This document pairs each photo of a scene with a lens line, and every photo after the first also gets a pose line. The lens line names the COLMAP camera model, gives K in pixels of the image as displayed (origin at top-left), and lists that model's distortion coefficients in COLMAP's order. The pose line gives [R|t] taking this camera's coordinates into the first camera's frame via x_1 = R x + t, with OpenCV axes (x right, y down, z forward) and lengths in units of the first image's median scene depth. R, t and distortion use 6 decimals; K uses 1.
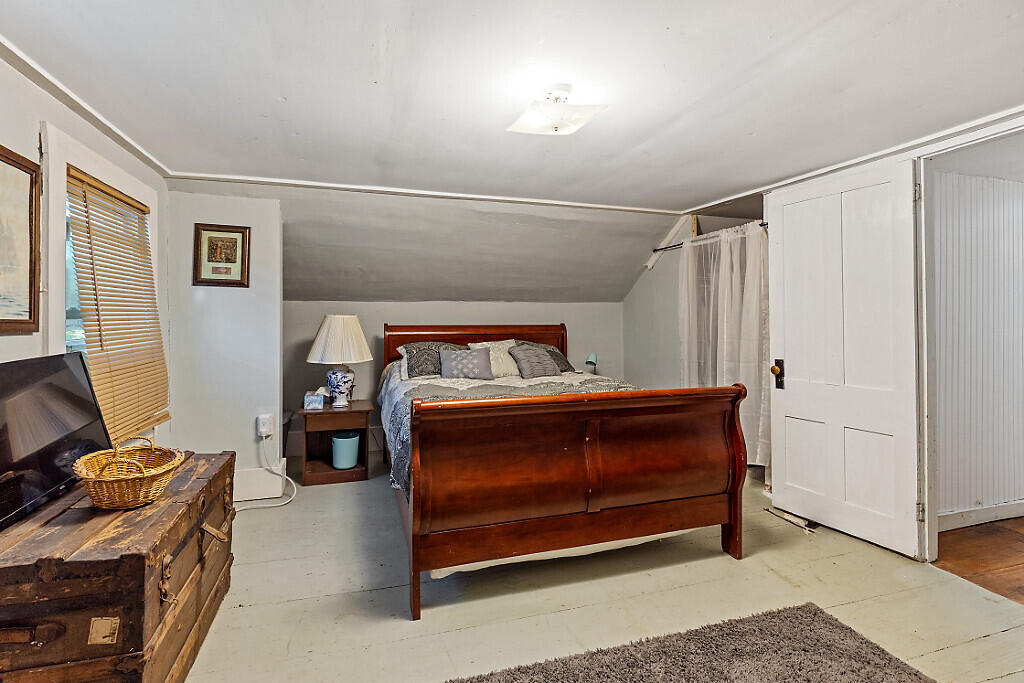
lens RADIAL K [[465.8, 0, 509.1], [0, 465.8, 317.7], [0, 0, 1]] dist [-0.007876, -0.000423]
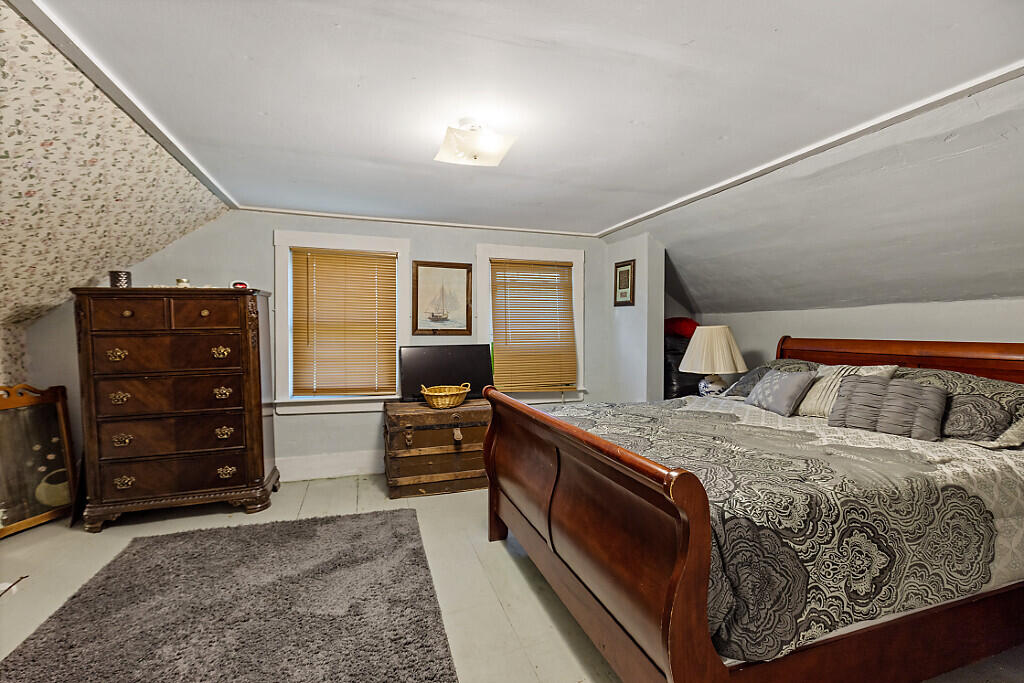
lens RADIAL K [[465.8, 0, 515.8], [0, 465.8, 337.4], [0, 0, 1]] dist [-0.007876, -0.000423]
pose [[0.008069, 0.013983, -0.999870, 0.755709], [-0.002485, 0.999899, 0.013963, 0.006500], [0.999964, 0.002372, 0.008103, 0.667181]]
